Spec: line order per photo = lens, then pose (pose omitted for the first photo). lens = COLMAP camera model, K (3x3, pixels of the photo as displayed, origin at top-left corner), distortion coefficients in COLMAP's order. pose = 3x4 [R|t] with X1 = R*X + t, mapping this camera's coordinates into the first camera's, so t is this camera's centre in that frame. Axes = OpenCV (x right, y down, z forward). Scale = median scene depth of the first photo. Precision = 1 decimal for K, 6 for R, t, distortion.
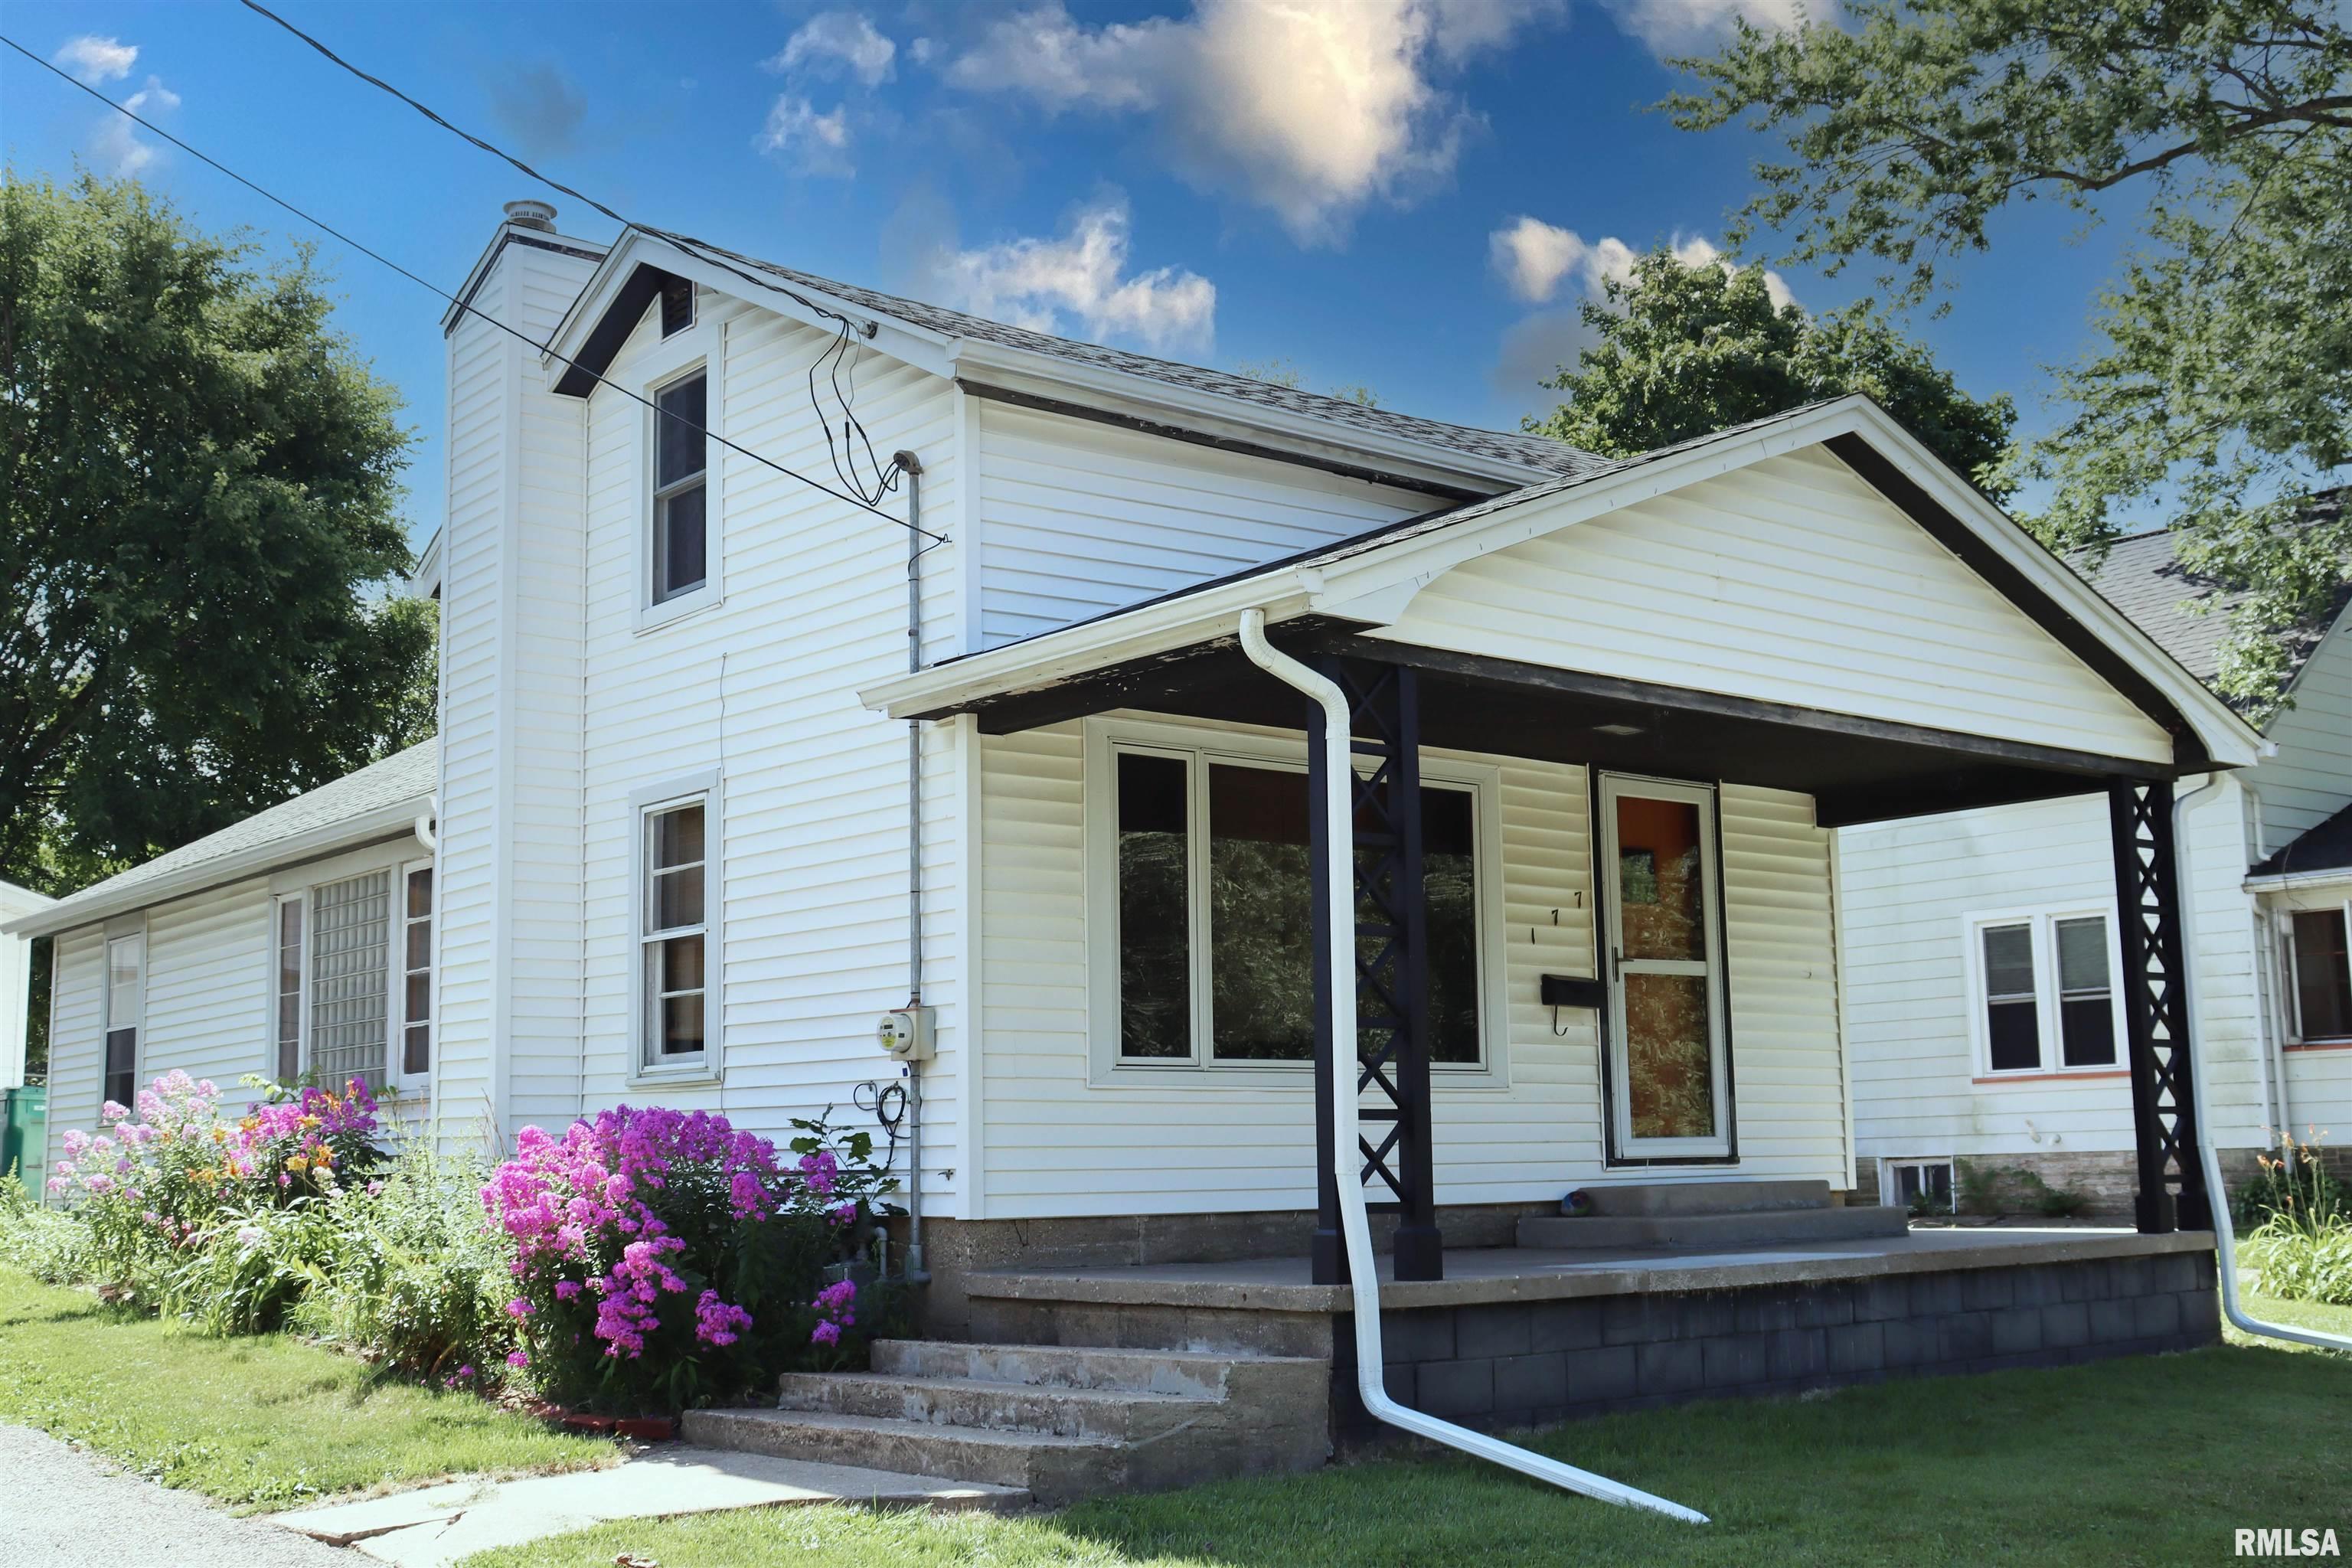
lens RADIAL K [[2469.7, 0, 1175.4], [0, 2469.7, 783.3], [0, 0, 1]] dist [-0.045778, 0.000000]
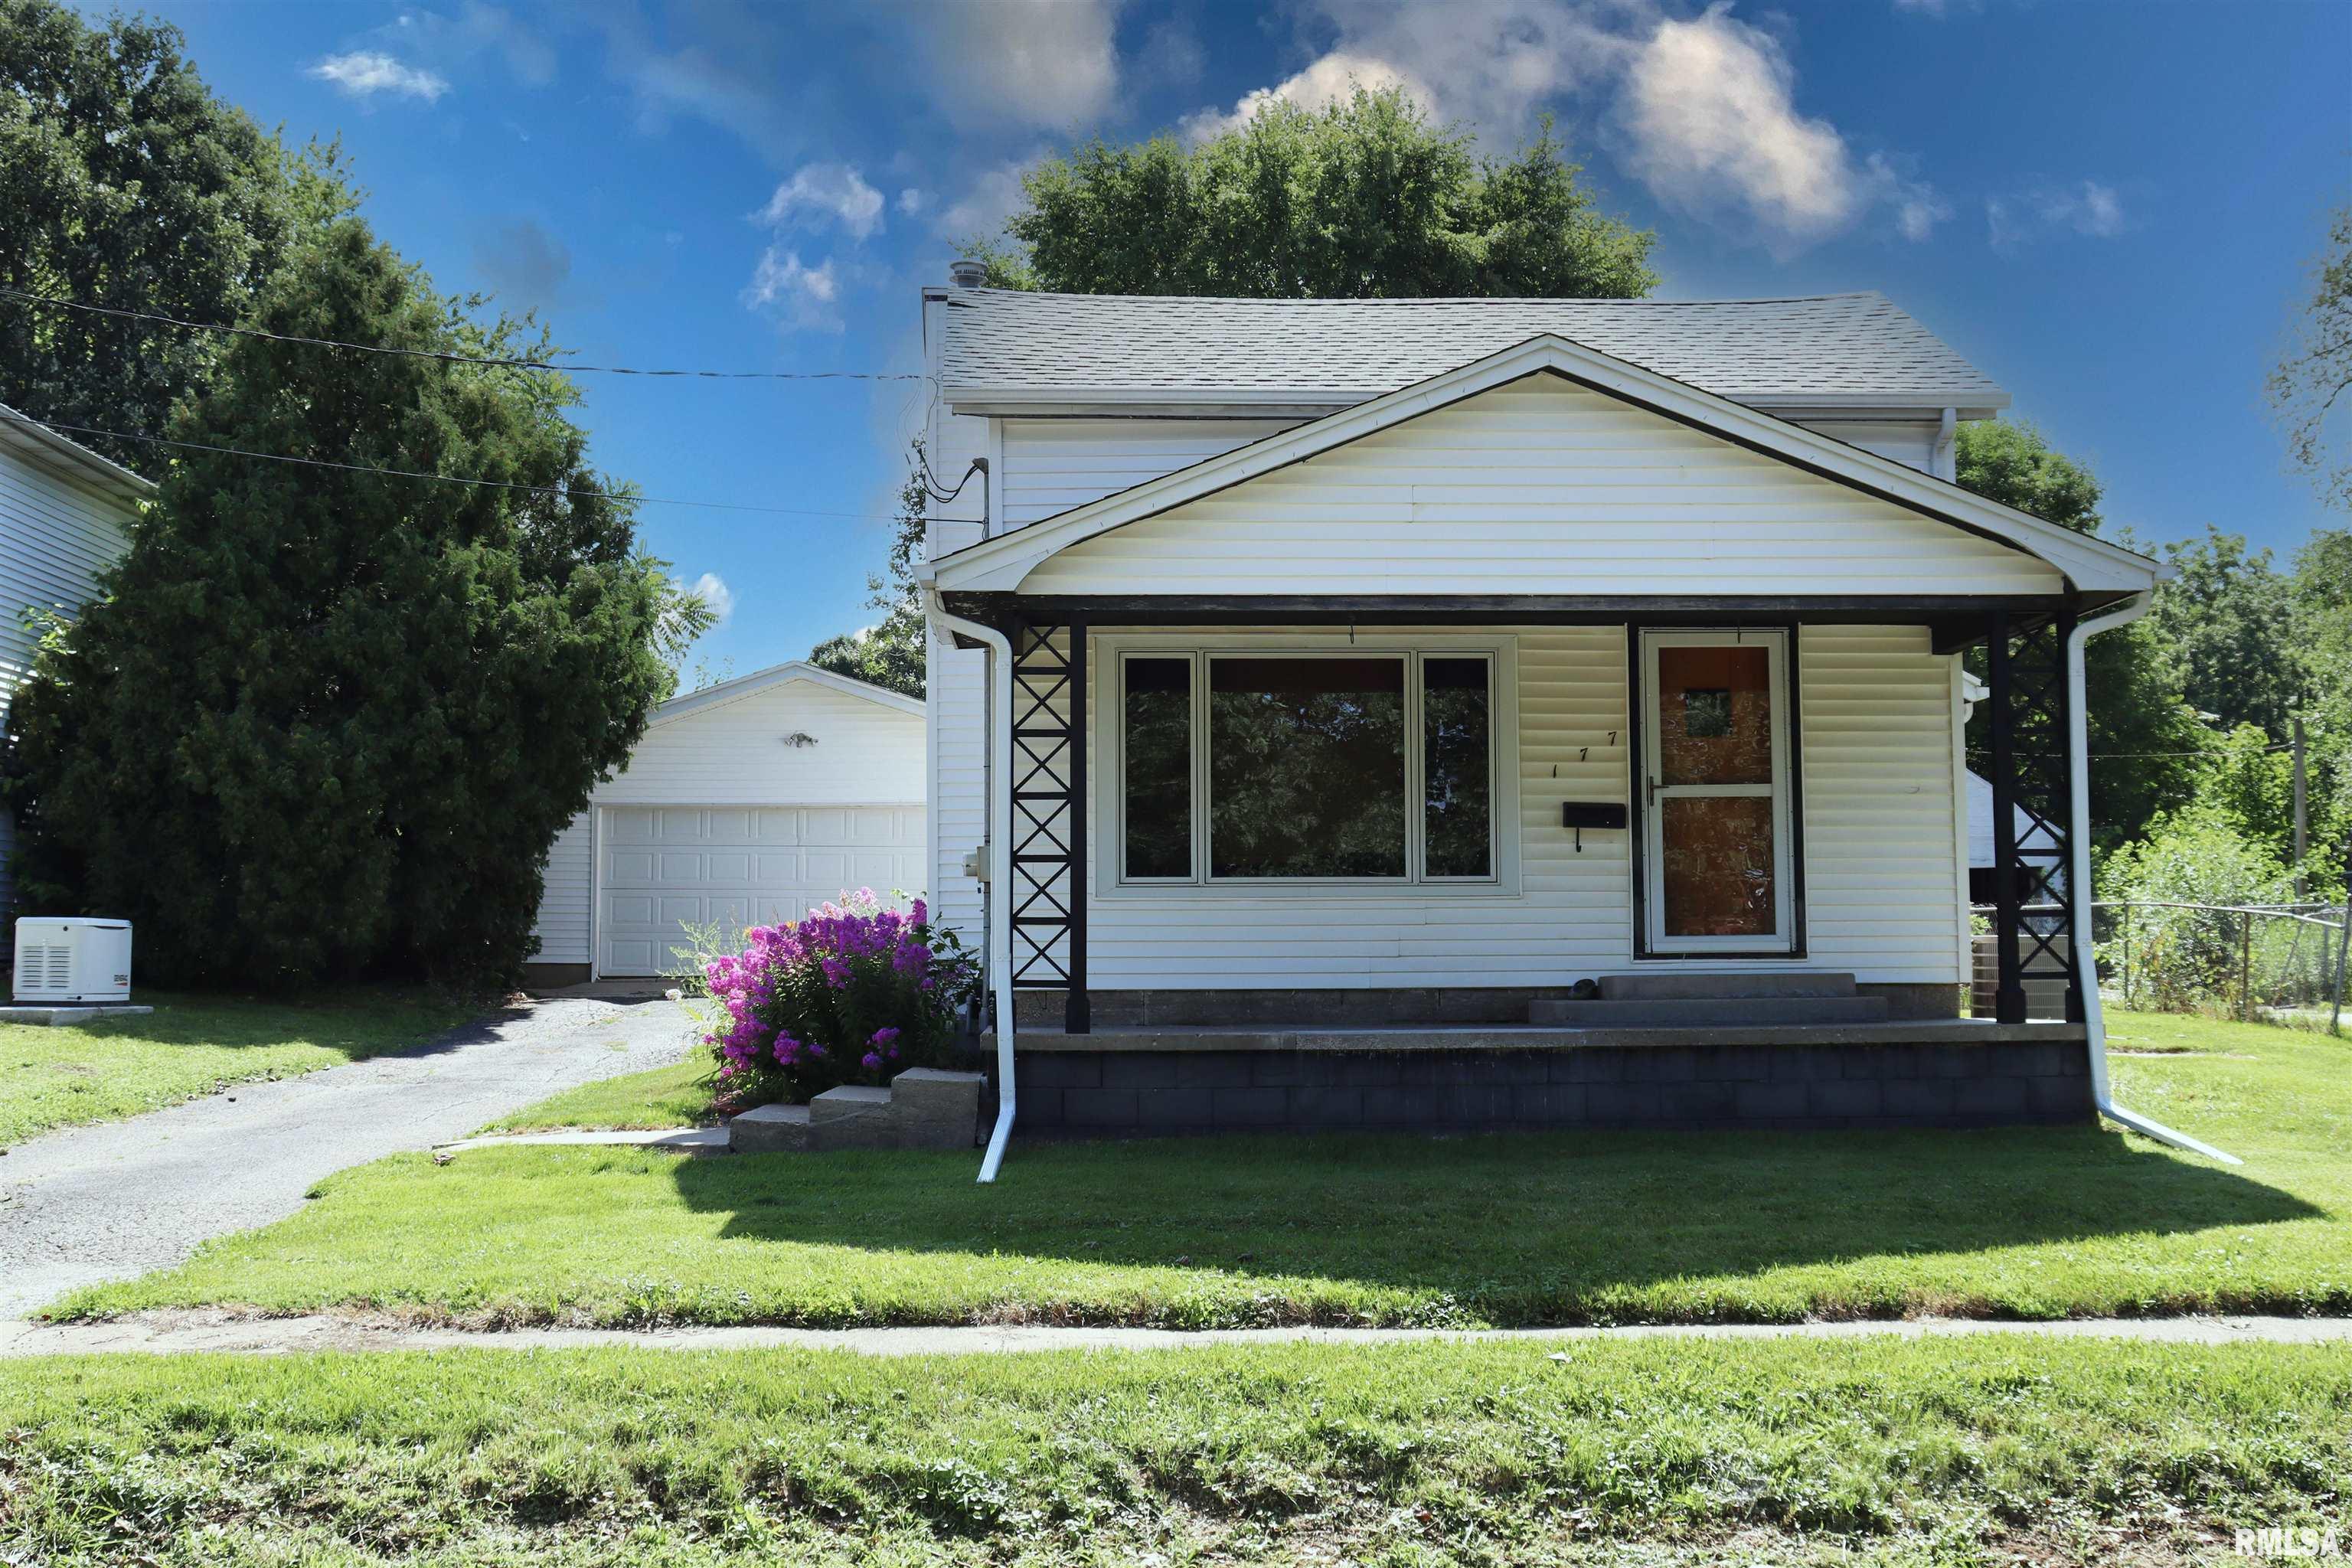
lens RADIAL K [[2469.7, 0, 1170.9], [0, 2469.7, 785.7], [0, 0, 1]] dist [-0.045778, 0.000000]
pose [[0.818480, -0.029956, -0.573754, 0.681123], [0.079932, 0.994865, 0.062083, -0.021841], [0.568948, -0.096675, 0.816672, -0.105232]]
